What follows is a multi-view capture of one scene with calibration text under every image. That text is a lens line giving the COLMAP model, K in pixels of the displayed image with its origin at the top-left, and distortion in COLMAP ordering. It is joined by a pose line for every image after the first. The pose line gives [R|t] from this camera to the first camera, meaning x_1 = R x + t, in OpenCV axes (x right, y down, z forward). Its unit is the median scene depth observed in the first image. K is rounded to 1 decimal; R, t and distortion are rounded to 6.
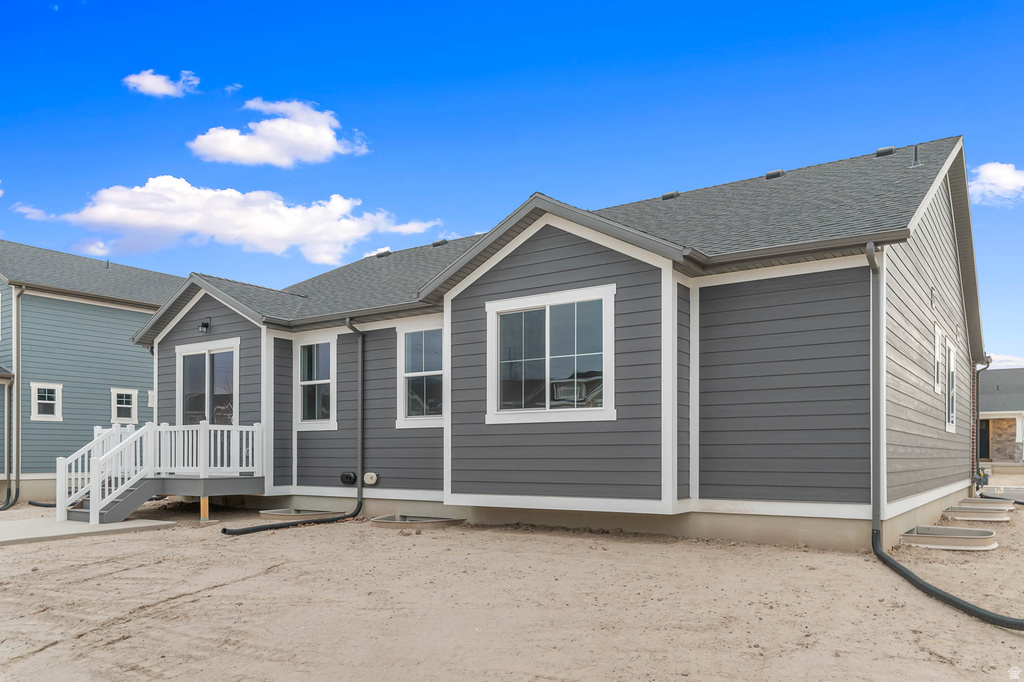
lens RADIAL K [[781.3, 0, 517.6], [0, 781.3, 445.8], [0, 0, 1]] dist [0.004114, -0.000112]
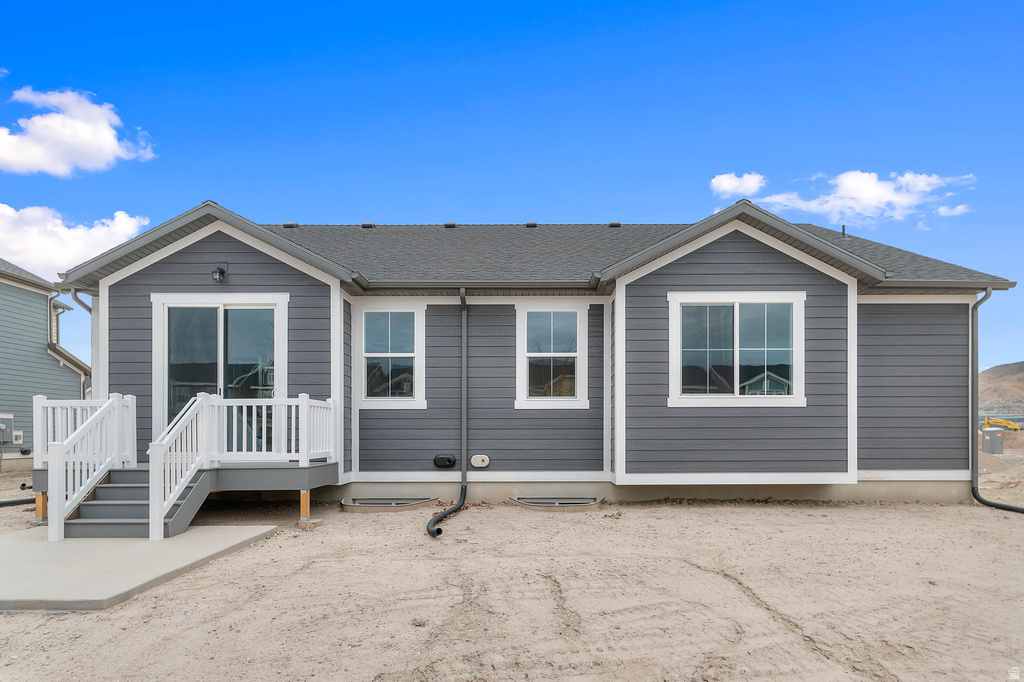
lens RADIAL K [[580.1, 0, 530.9], [0, 580.1, 433.1], [0, 0, 1]] dist [0.002916, 0.000467]
pose [[0.817813, 0.000393, 0.575484, -0.555584], [-0.004843, 0.999969, 0.006200, 0.003269], [-0.575464, -0.007858, 0.817789, 0.396668]]
